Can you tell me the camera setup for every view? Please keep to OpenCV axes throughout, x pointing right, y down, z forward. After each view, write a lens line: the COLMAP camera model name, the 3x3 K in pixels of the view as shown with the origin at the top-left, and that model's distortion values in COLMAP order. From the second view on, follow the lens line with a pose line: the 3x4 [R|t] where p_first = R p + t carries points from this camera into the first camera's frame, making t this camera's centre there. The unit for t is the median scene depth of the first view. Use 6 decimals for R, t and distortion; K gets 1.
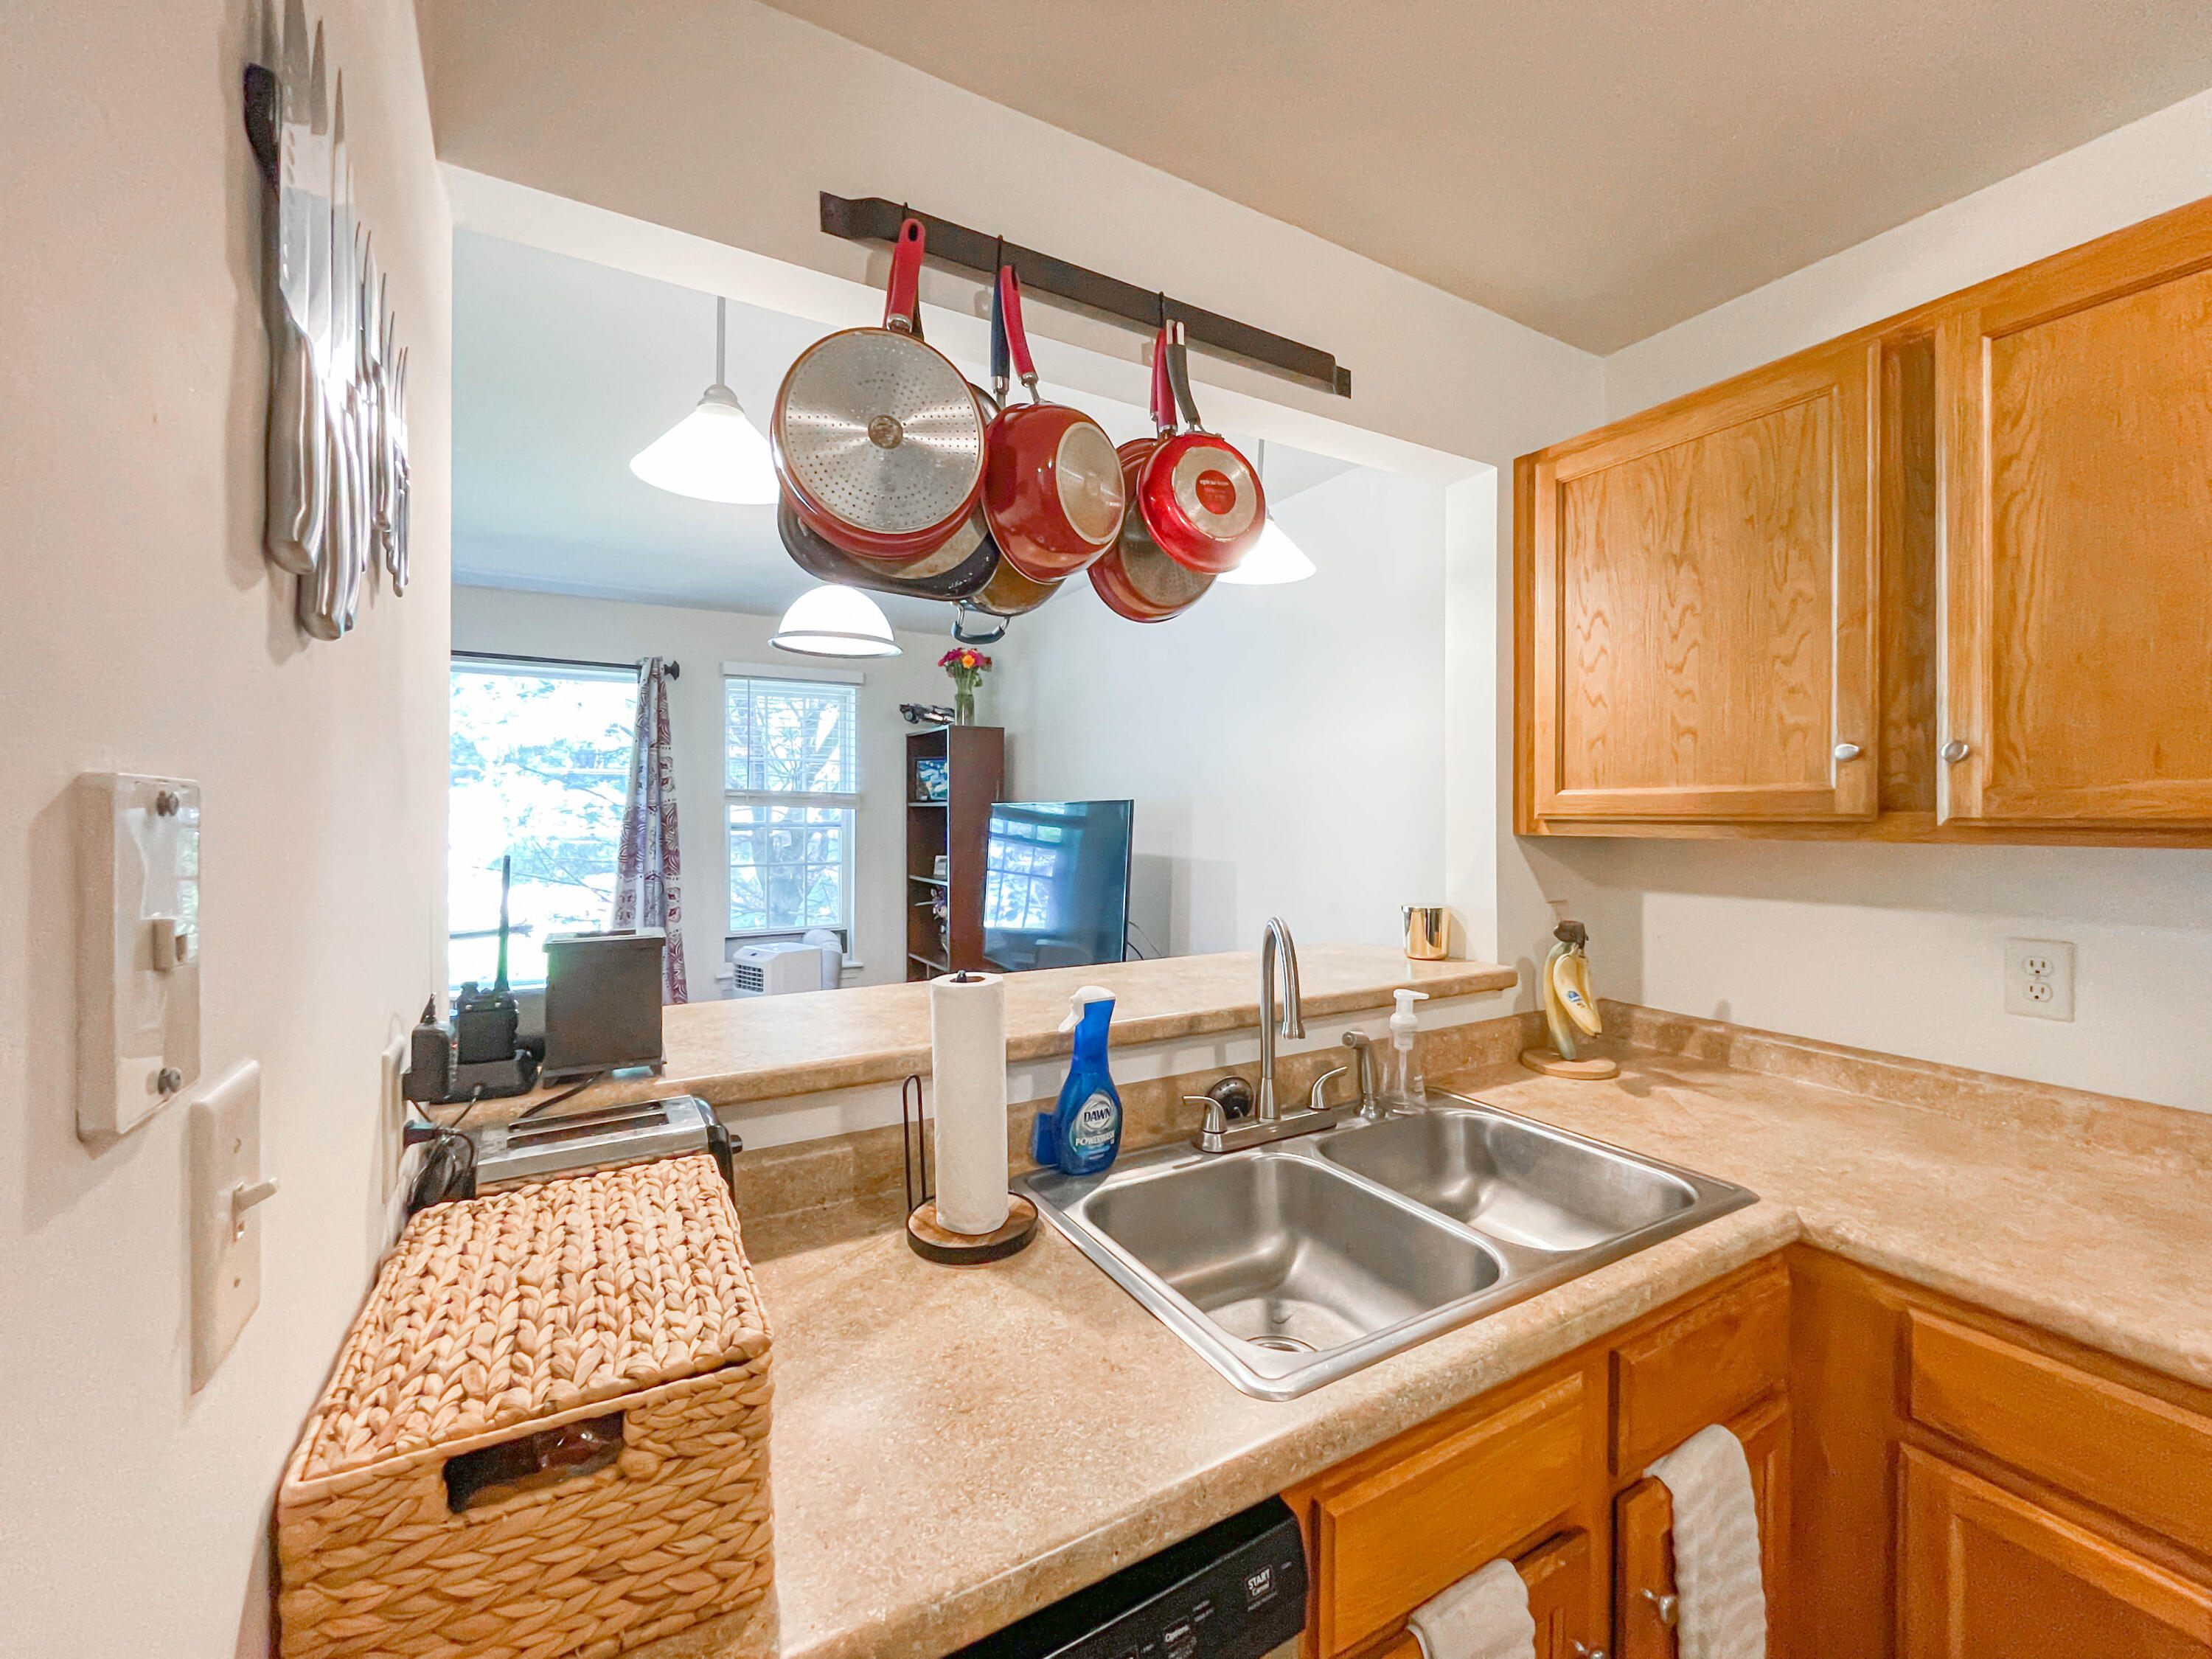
lens RADIAL K [[906.3, 0, 1111.7], [0, 906.3, 813.7], [0, 0, 1]] dist [-0.001575, -0.000602]
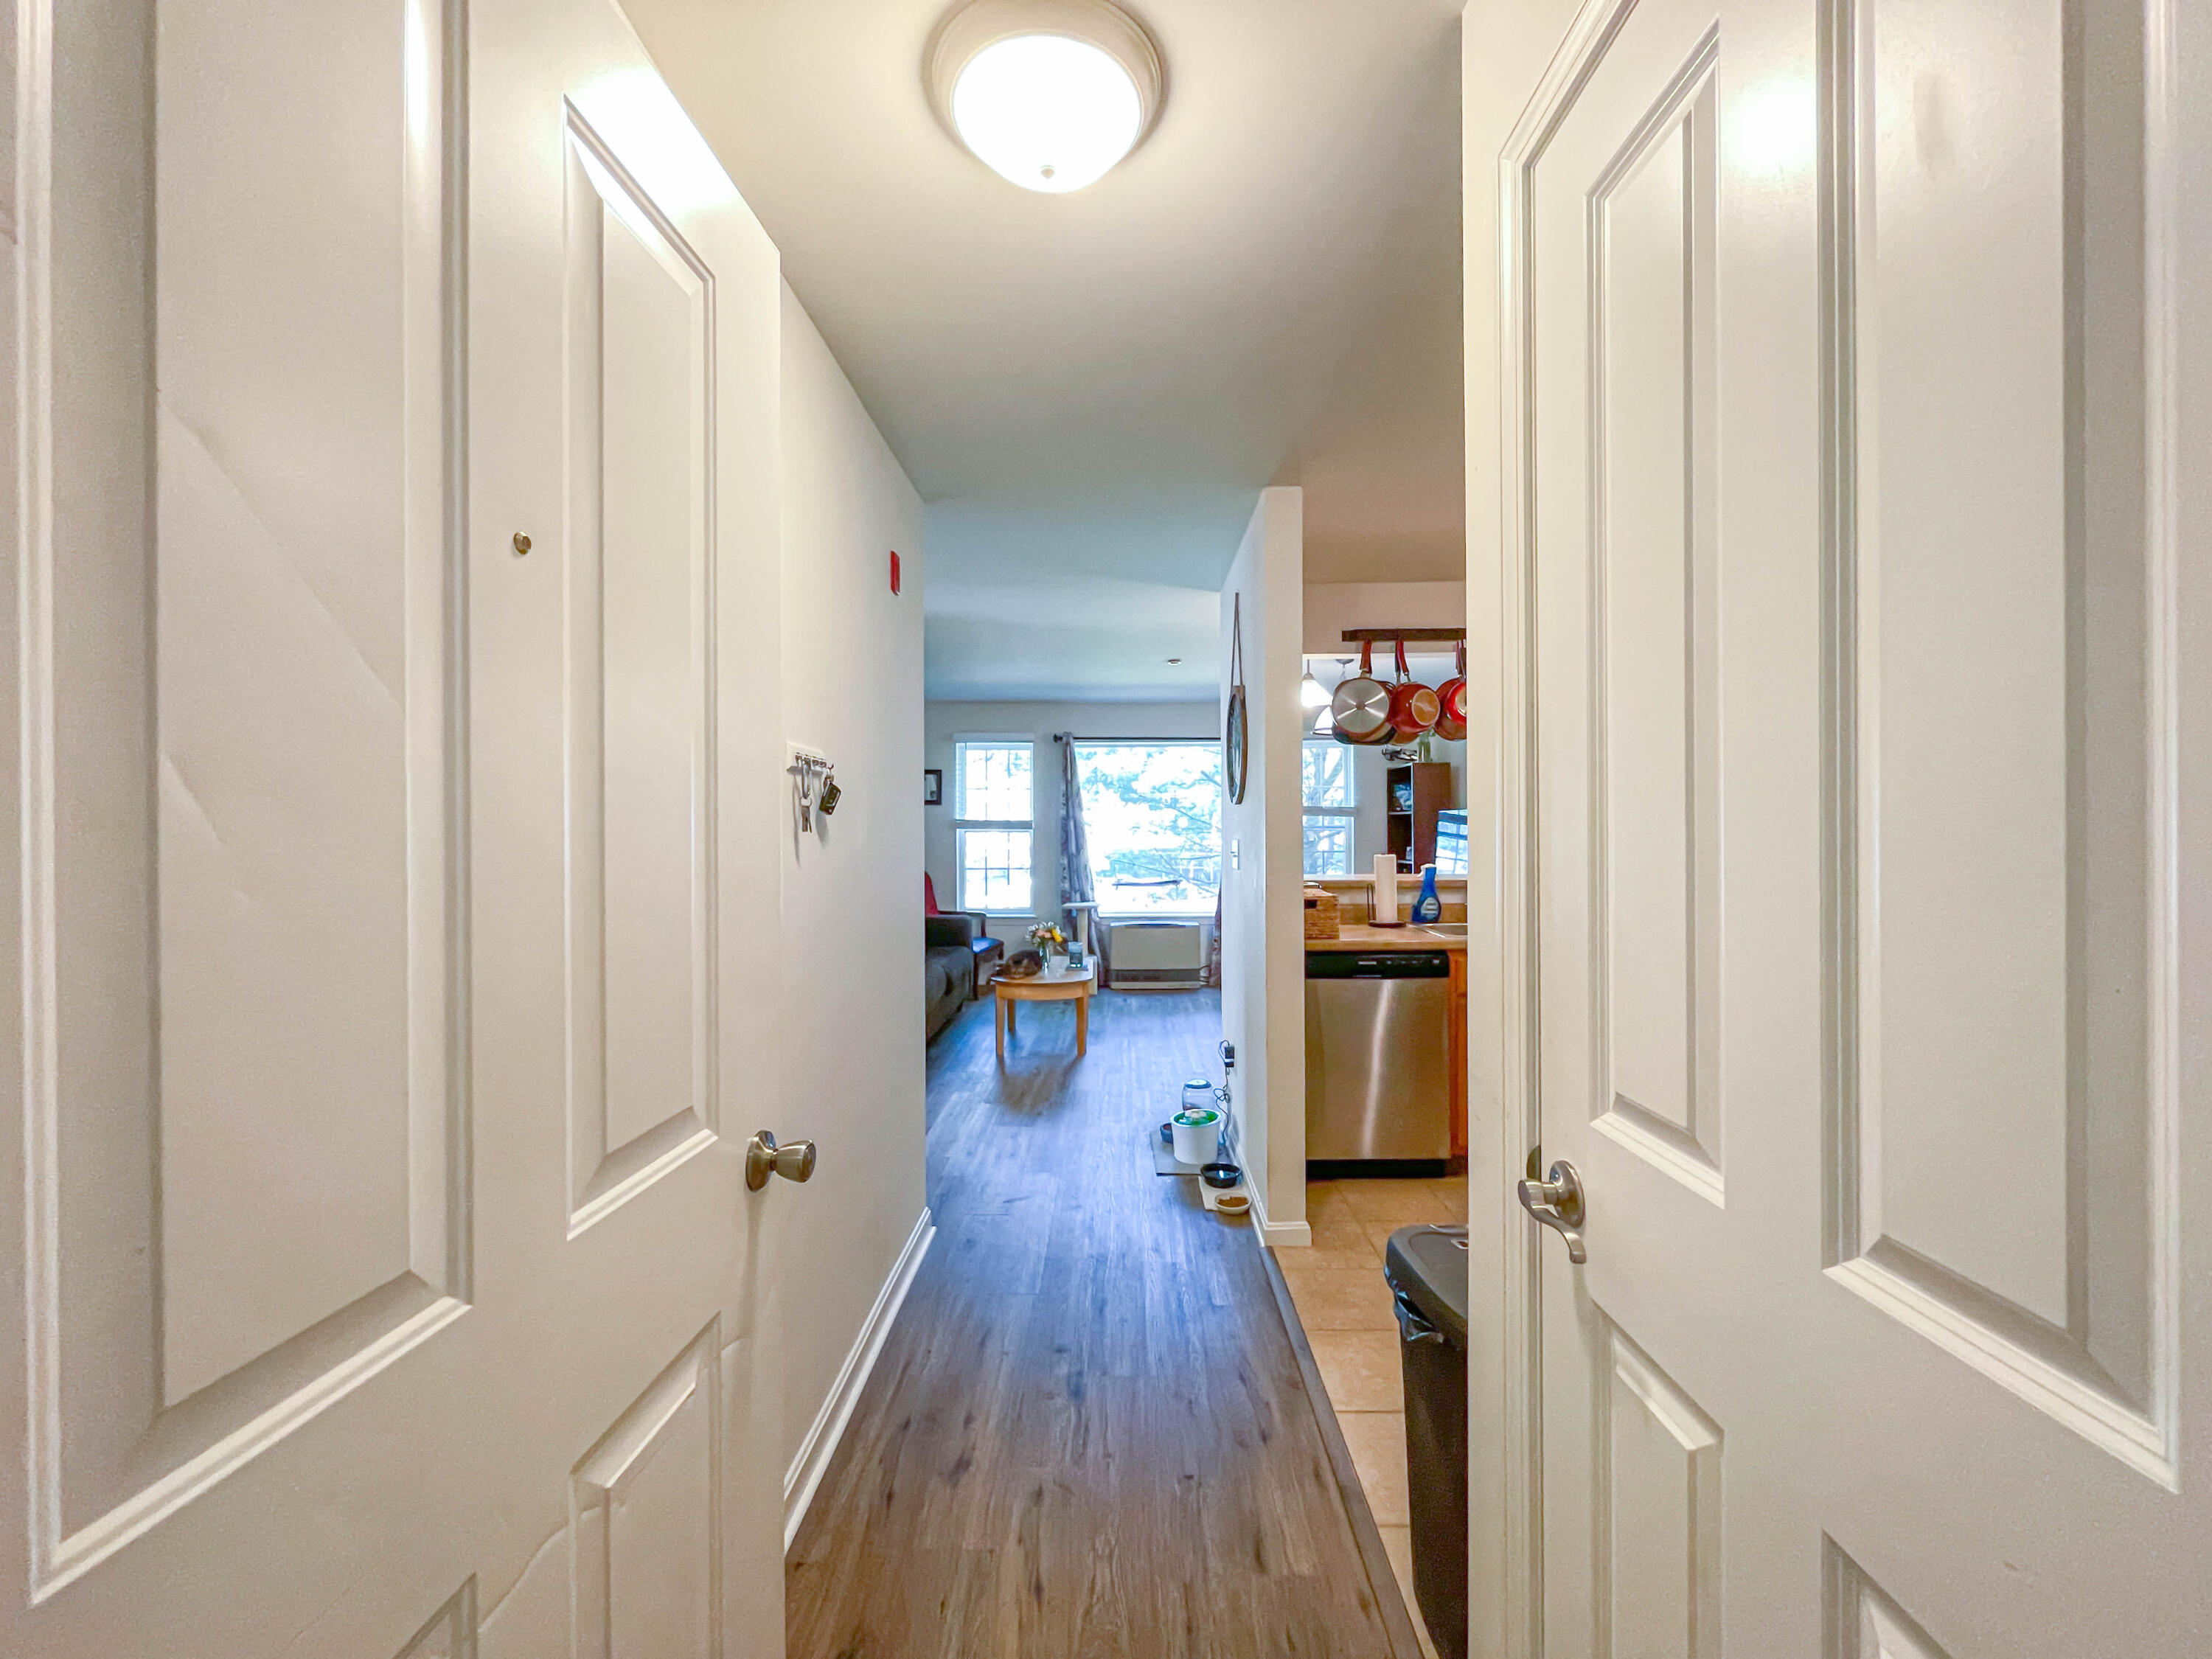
lens RADIAL K [[906.3, 0, 1099.2], [0, 906.3, 837.8], [0, 0, 1]] dist [-0.001575, -0.000602]
pose [[0.852168, -0.002684, -0.523261, 0.521854], [0.006841, 0.999959, 0.006012, 0.057465], [0.523223, -0.008702, 0.852151, -1.829281]]
